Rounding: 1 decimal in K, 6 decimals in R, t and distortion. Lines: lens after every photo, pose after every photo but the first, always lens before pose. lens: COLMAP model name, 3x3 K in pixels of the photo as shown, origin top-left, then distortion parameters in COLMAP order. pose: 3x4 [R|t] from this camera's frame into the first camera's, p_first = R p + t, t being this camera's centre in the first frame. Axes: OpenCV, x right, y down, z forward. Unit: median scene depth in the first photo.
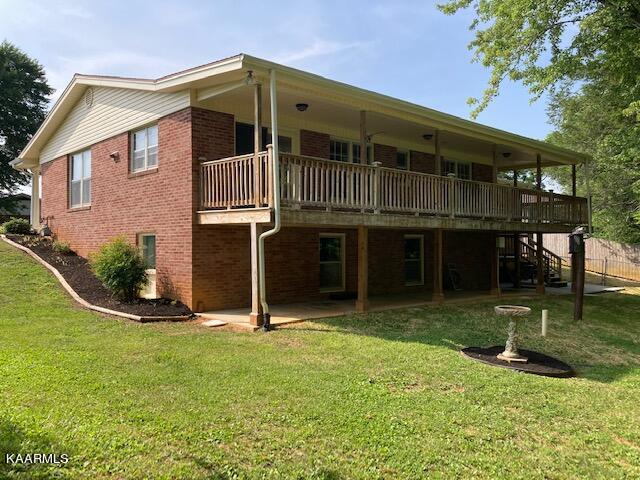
lens RADIAL K [[526.9, 0, 319.2], [0, 526.9, 240.9], [0, 0, 1]] dist [0.065083, -0.085373]
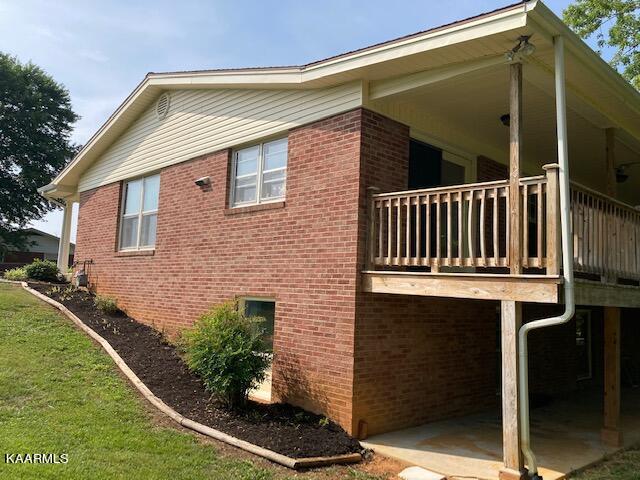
lens RADIAL K [[526.9, 0, 322.5], [0, 526.9, 244.7], [0, 0, 1]] dist [0.065083, -0.085373]
pose [[0.998716, 0.049809, 0.009296, -0.266307], [-0.048830, 0.995112, -0.085832, -0.028831], [-0.013526, 0.085268, 0.996266, 0.351398]]
